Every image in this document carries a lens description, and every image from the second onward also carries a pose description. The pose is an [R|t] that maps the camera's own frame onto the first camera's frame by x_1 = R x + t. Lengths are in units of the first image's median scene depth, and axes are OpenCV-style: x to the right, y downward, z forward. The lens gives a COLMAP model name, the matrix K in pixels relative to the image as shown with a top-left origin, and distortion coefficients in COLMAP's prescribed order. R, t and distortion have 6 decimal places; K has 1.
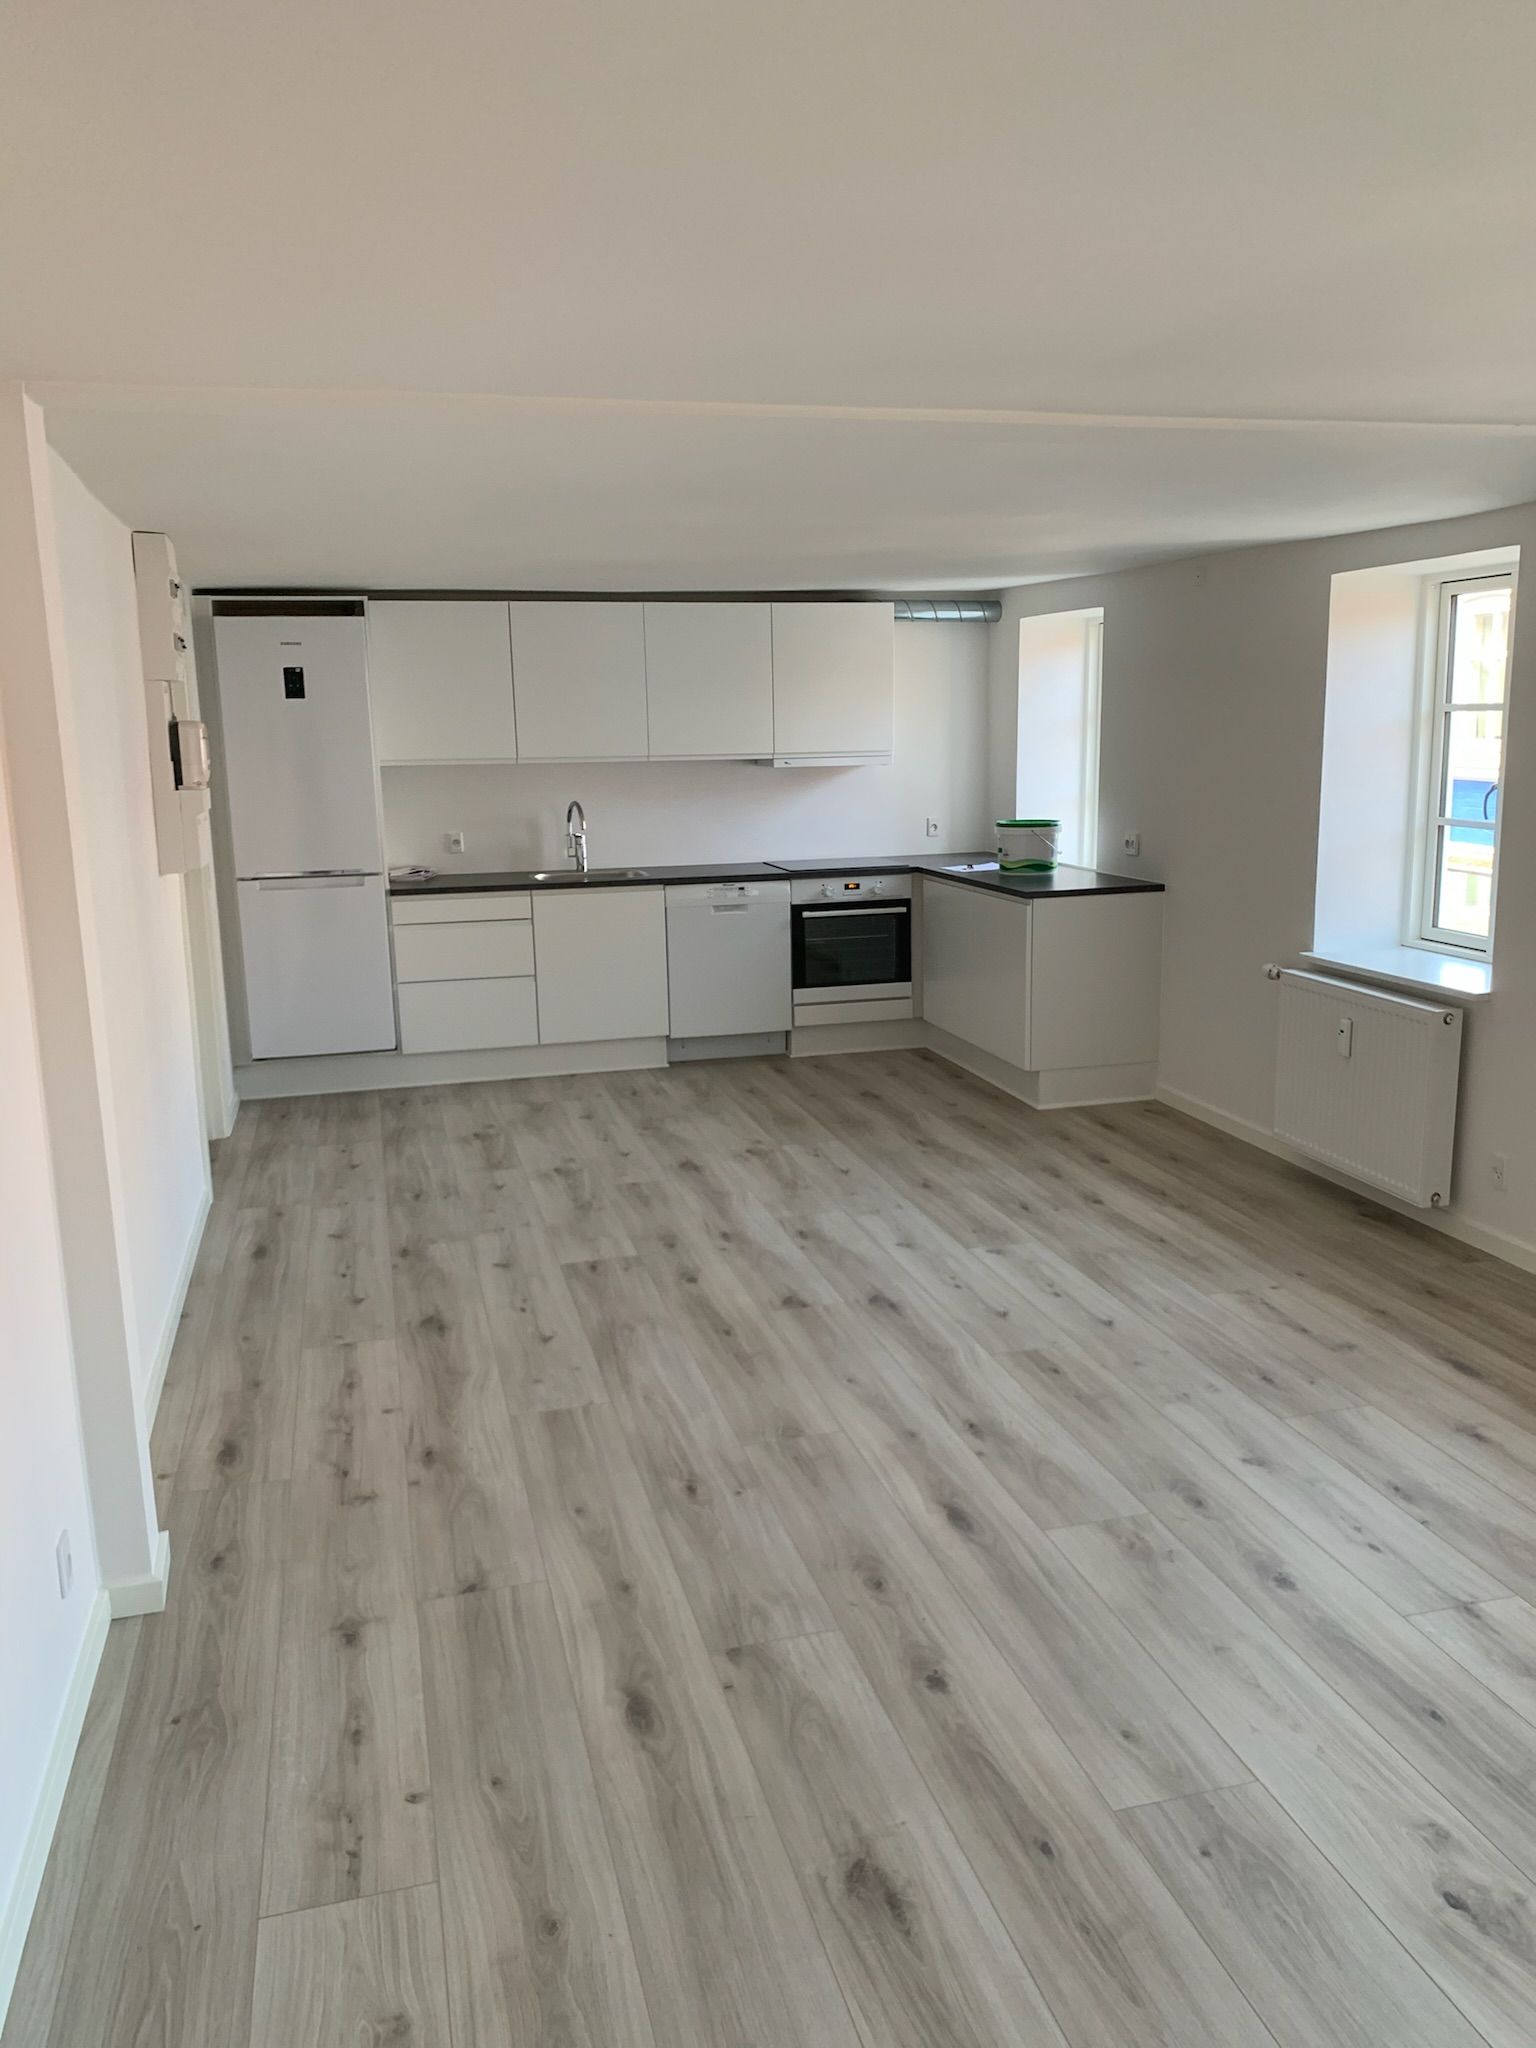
lens RADIAL K [[1561.4, 0, 768.0], [0, 1561.4, 1024.0], [0, 0, 1]] dist [0.137887, -0.247112]
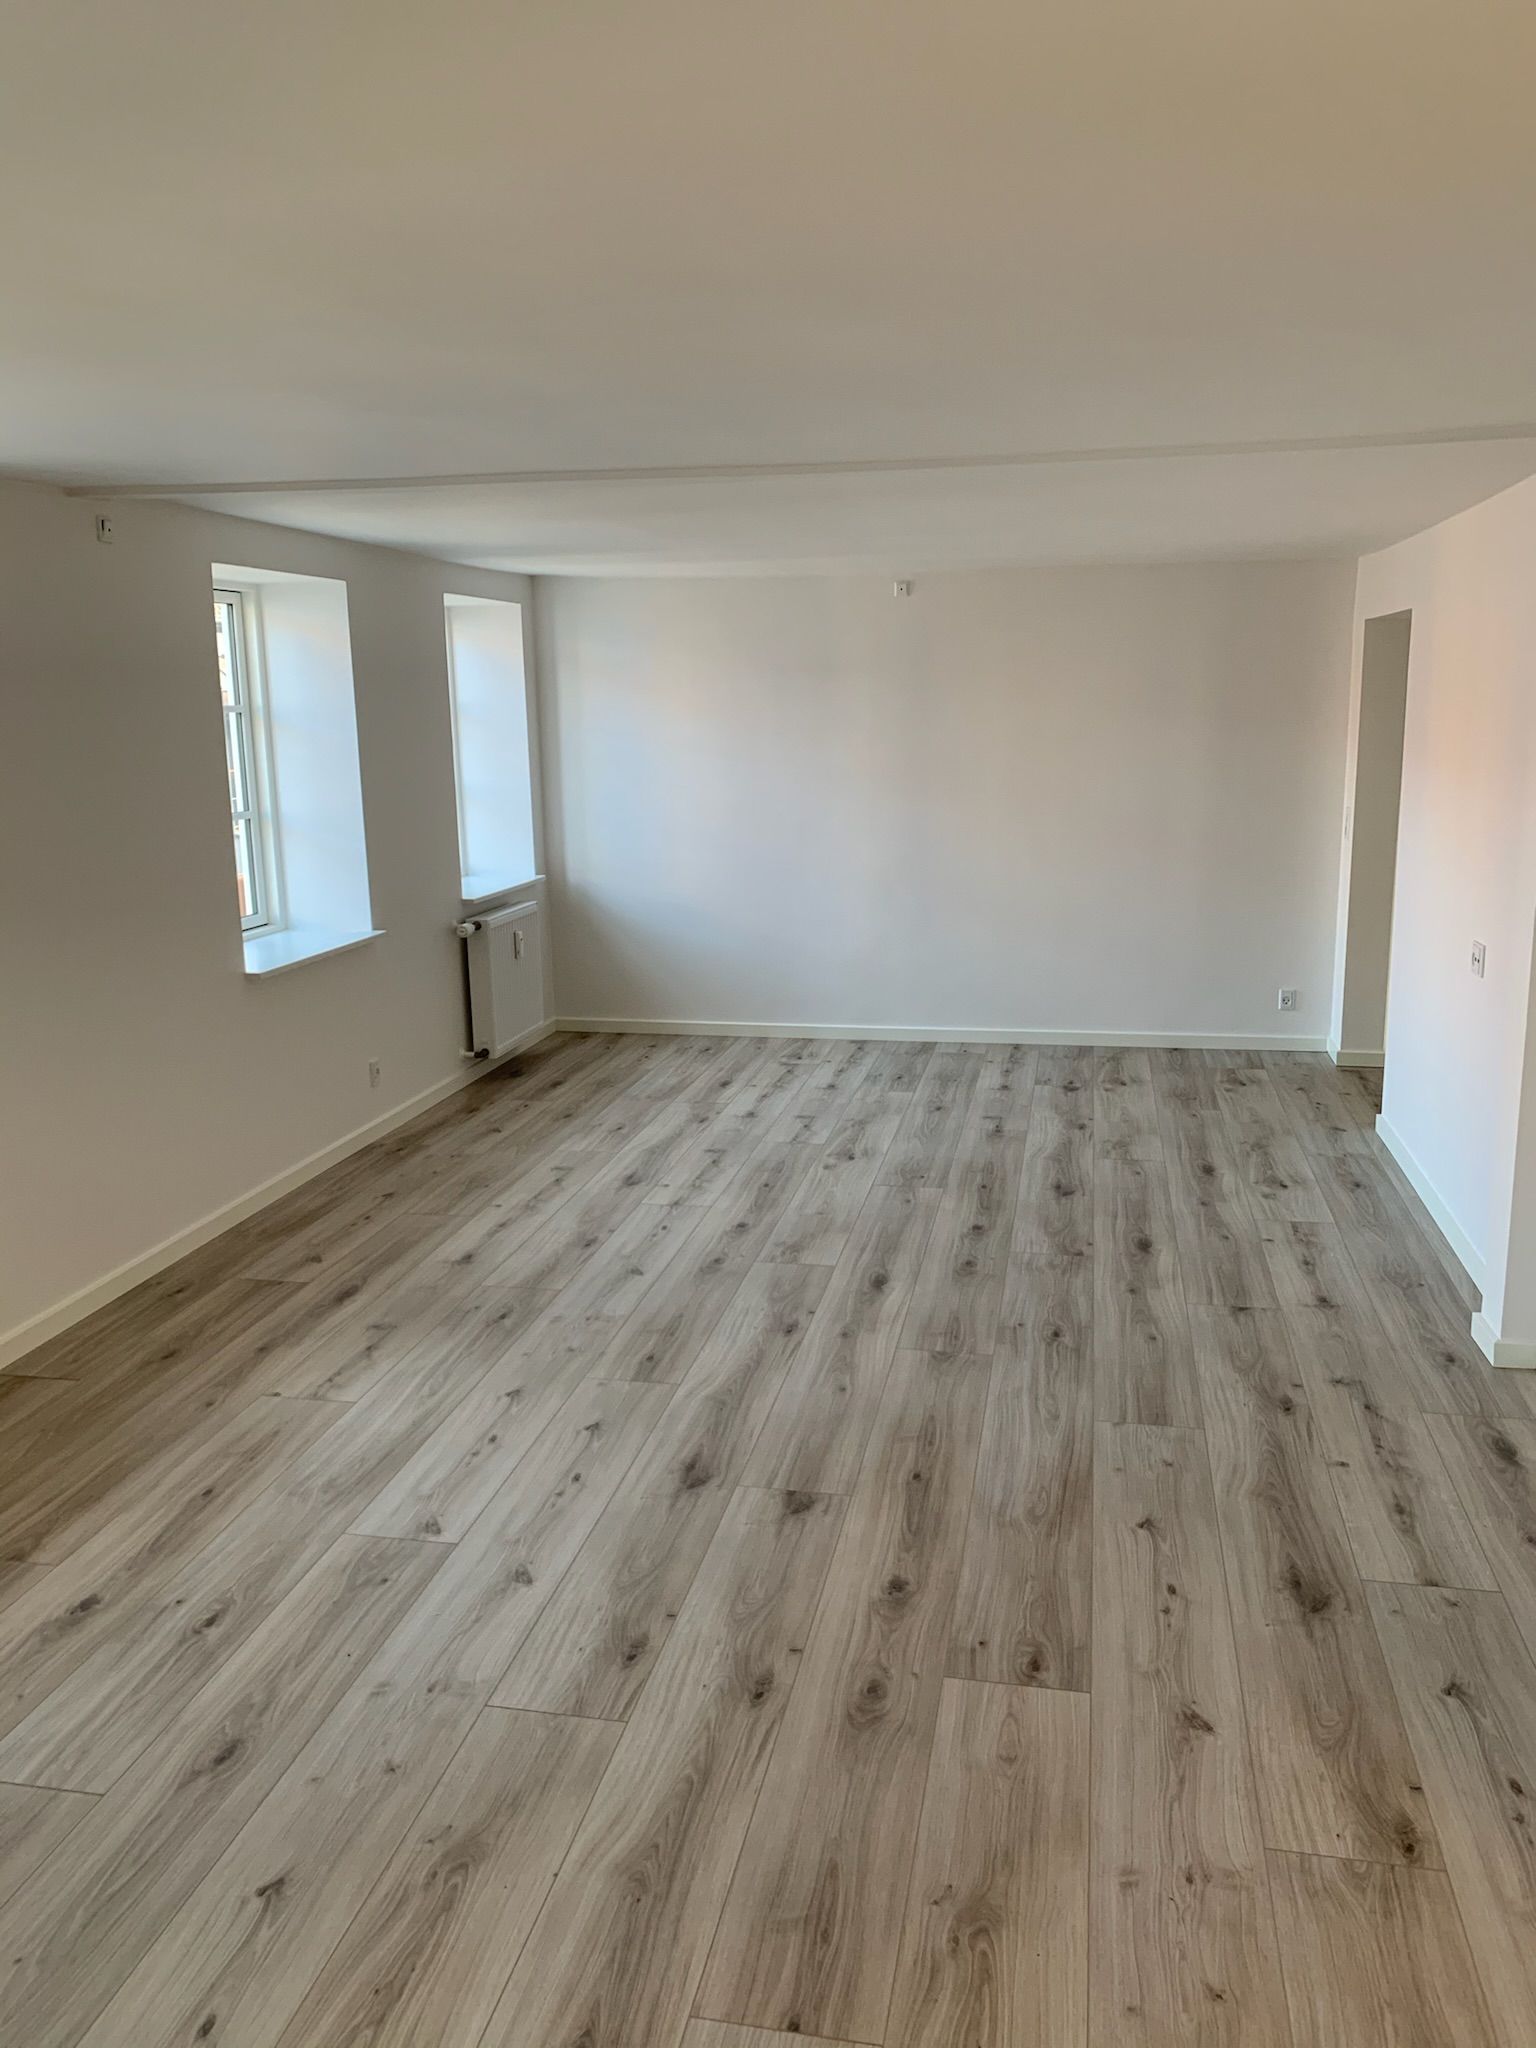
lens RADIAL K [[1561.4, 0, 768.0], [0, 1561.4, 1024.0], [0, 0, 1]] dist [0.137887, -0.247112]
pose [[-0.895657, -0.061363, 0.440492, -0.335253], [0.112926, 0.926599, 0.358695, -0.351507], [-0.430170, 0.371010, -0.822985, 1.816828]]
